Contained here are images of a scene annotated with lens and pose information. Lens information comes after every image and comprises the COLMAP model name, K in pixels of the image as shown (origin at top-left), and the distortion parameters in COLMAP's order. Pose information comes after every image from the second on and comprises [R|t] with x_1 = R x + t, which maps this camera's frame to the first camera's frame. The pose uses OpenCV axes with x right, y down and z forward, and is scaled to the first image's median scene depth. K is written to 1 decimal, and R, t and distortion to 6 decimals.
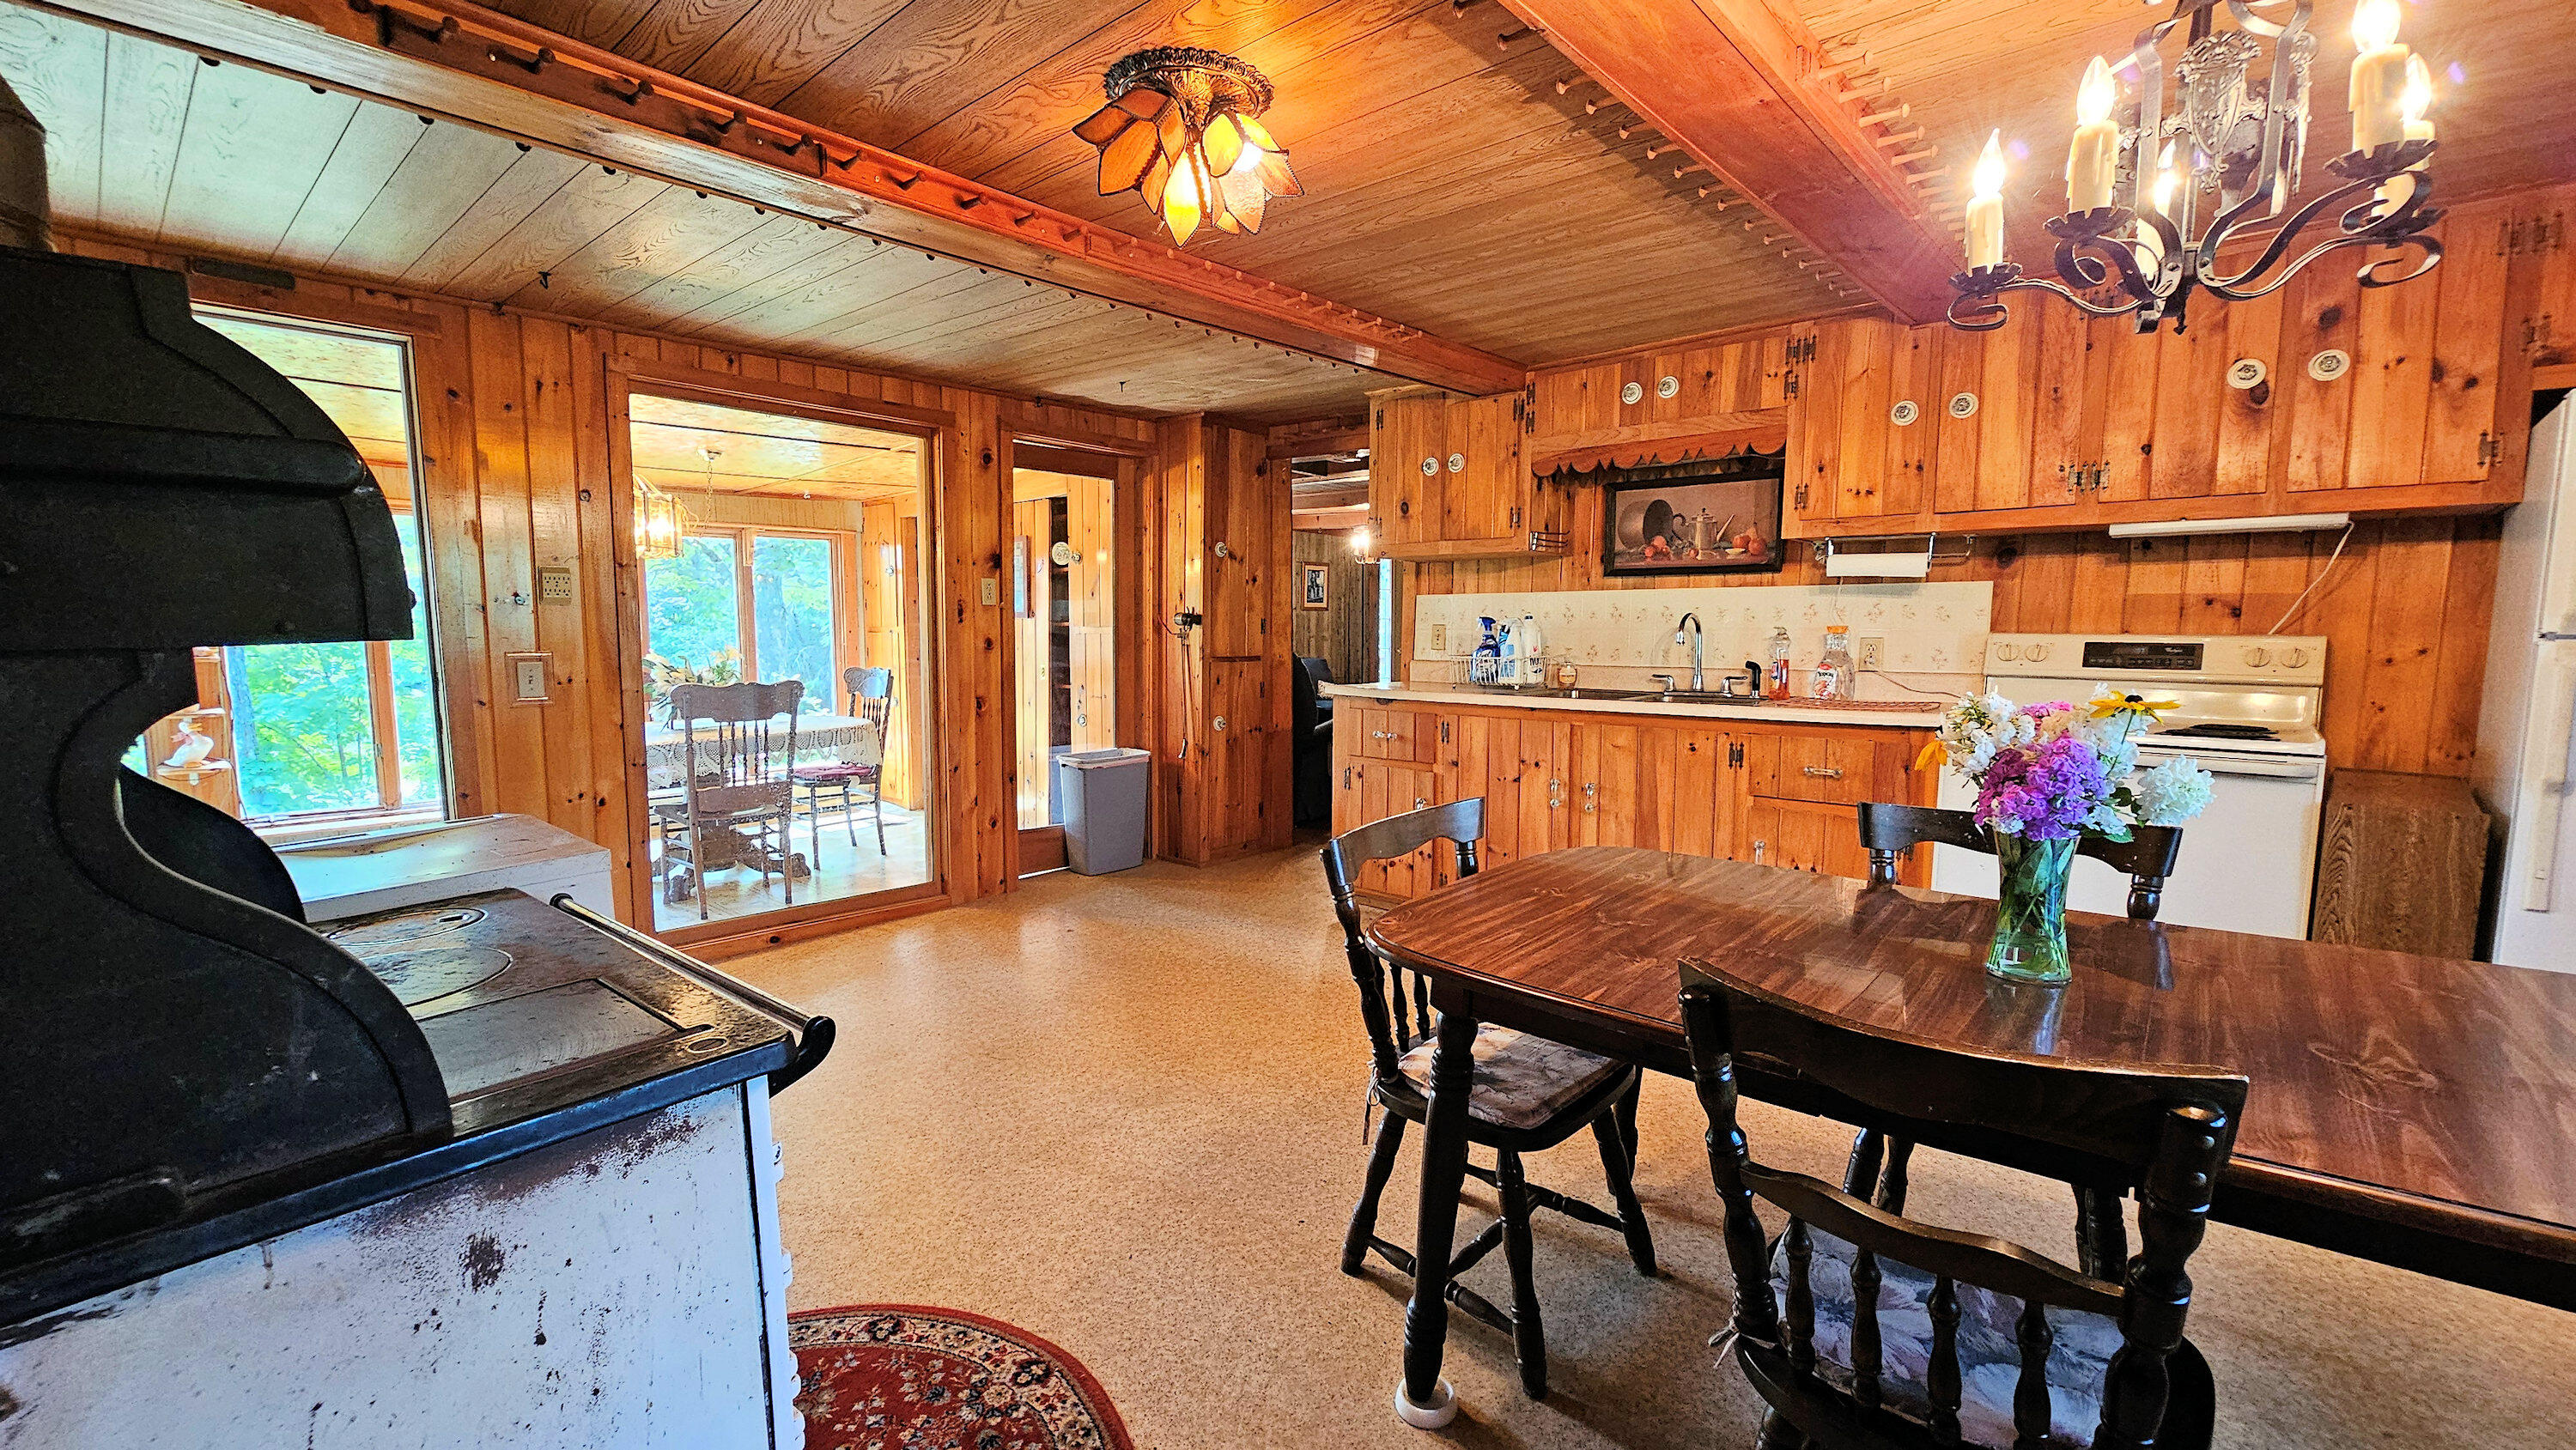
lens RADIAL K [[1055.3, 0, 1294.9], [0, 1055.3, 736.3], [0, 0, 1]] dist [0.009778, -0.000224]
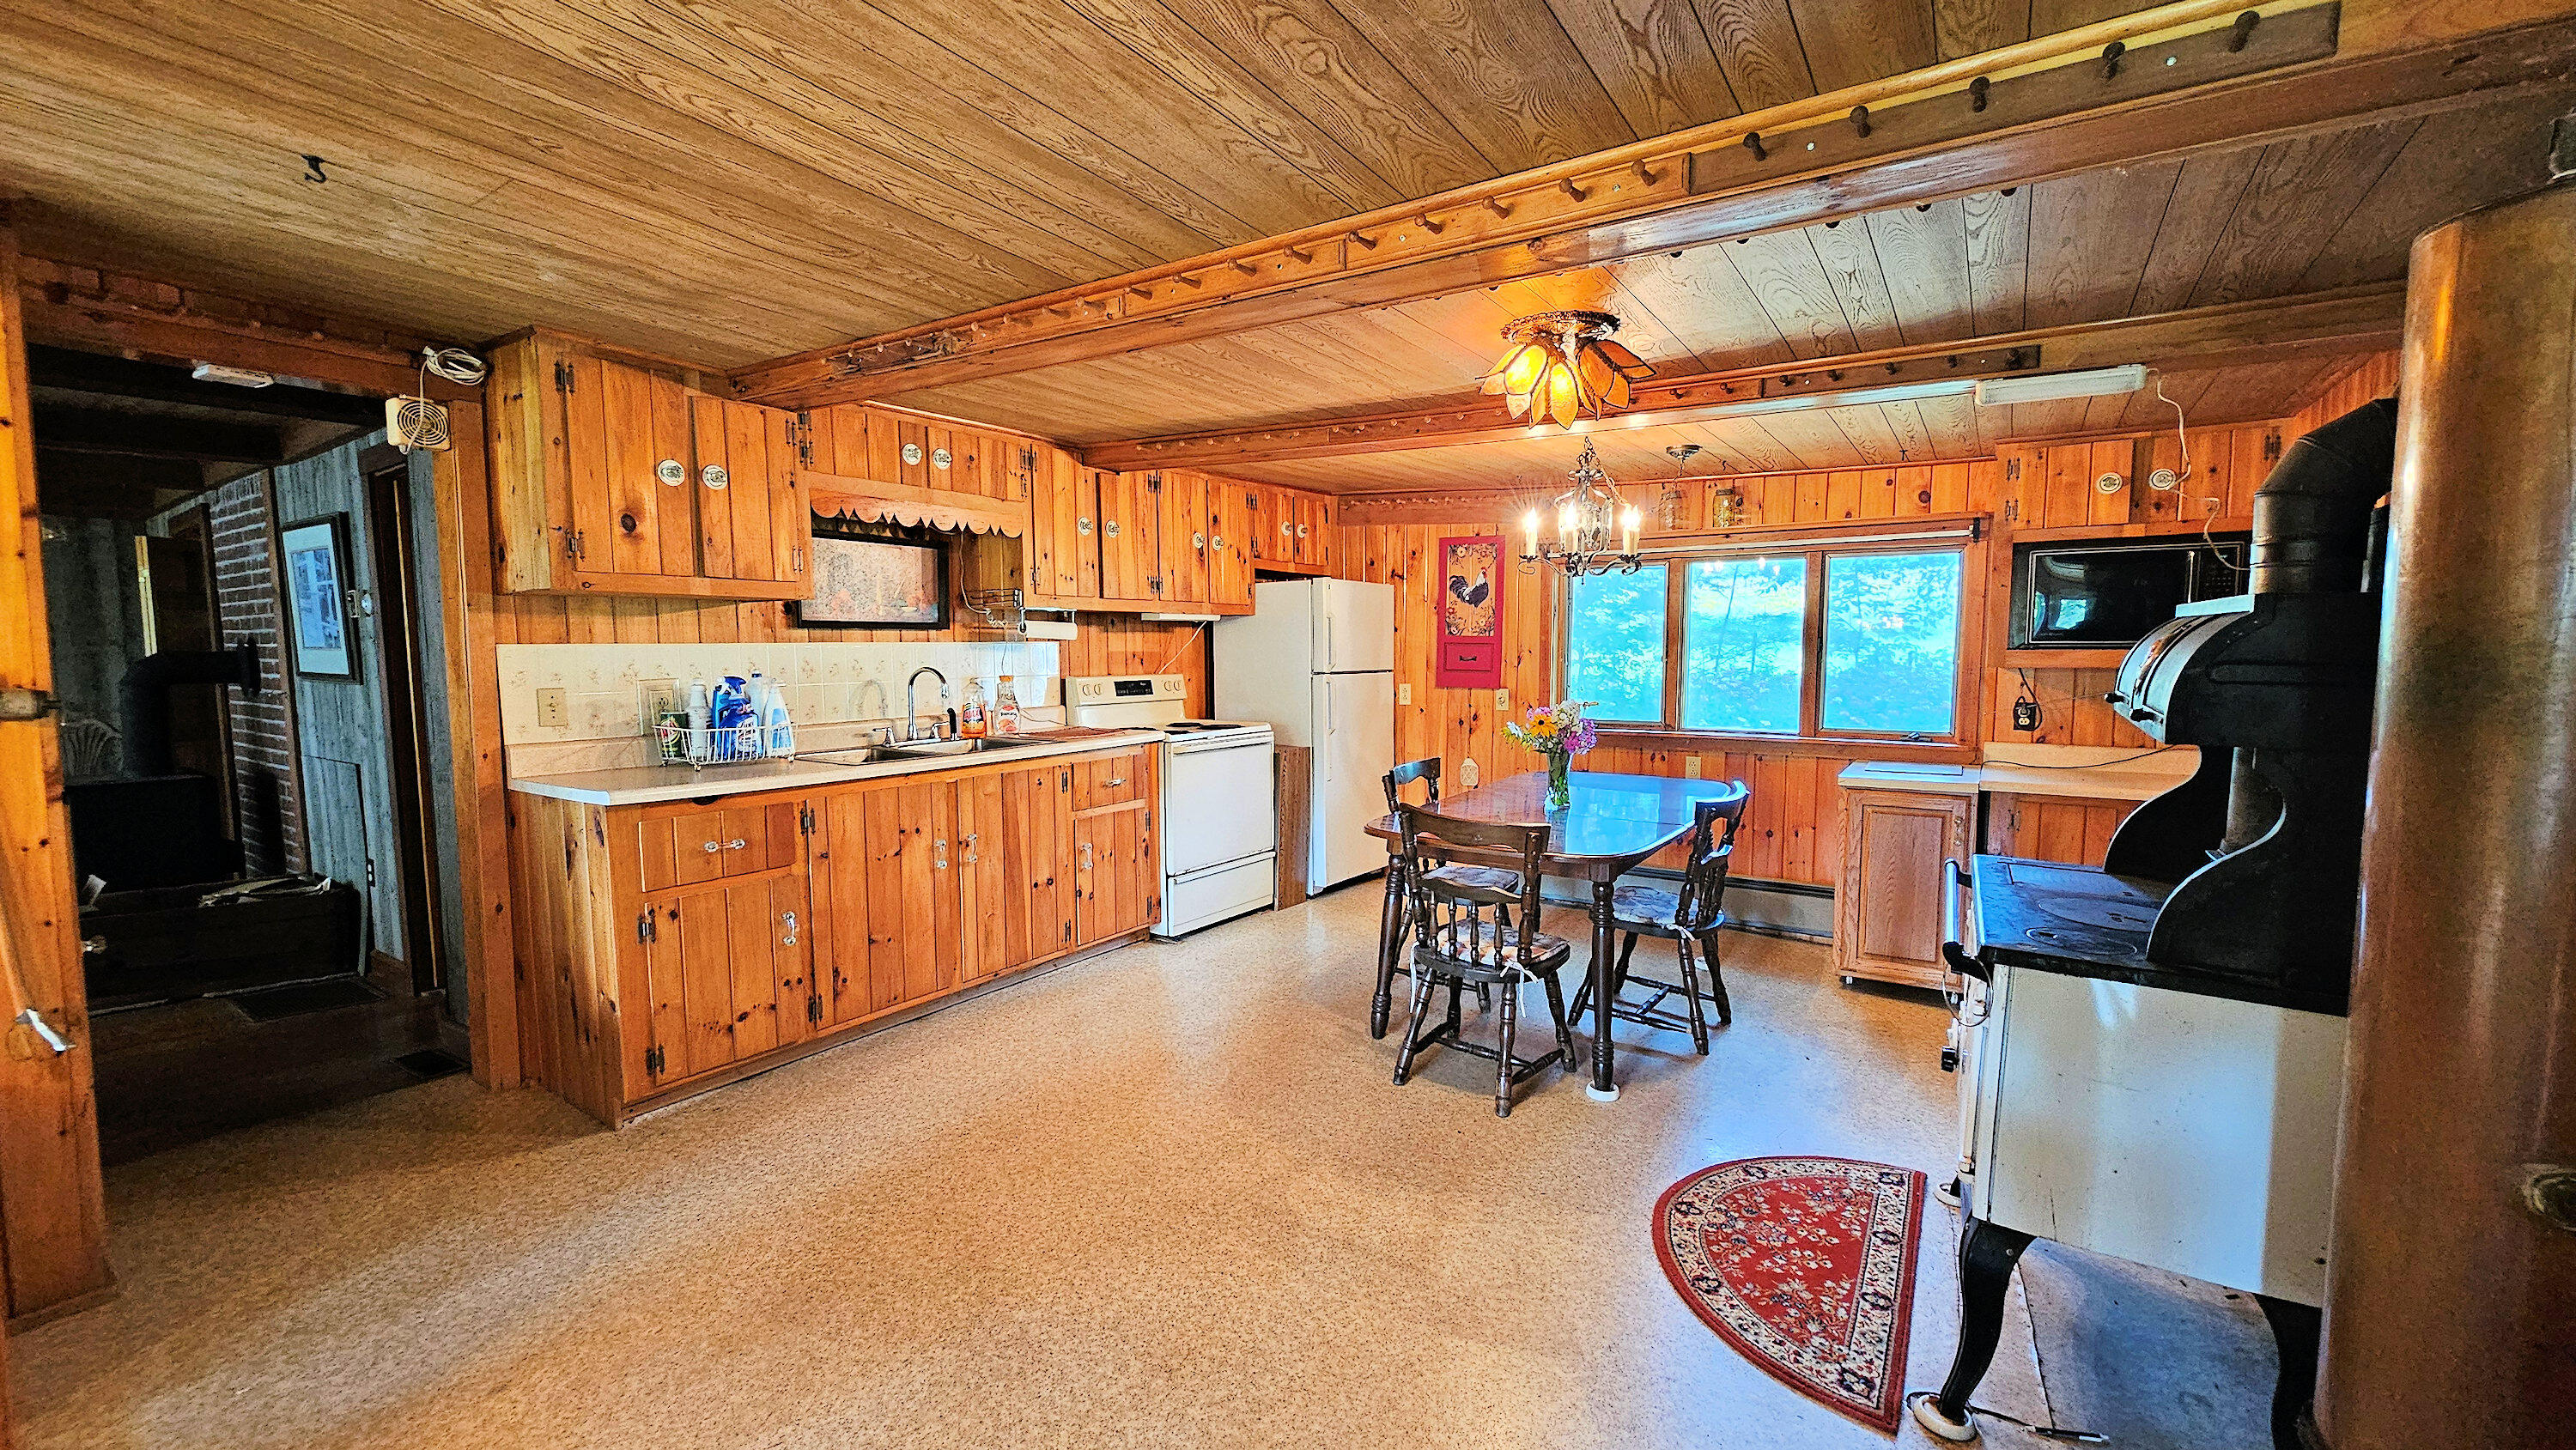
lens RADIAL K [[1055.3, 0, 1290.6], [0, 1055.3, 726.6], [0, 0, 1]] dist [0.009778, -0.000224]
pose [[-0.131834, -0.080821, 0.987971, -0.744723], [0.107883, 0.989581, 0.095349, -0.120278], [-0.985384, 0.119155, -0.121742, 0.780842]]
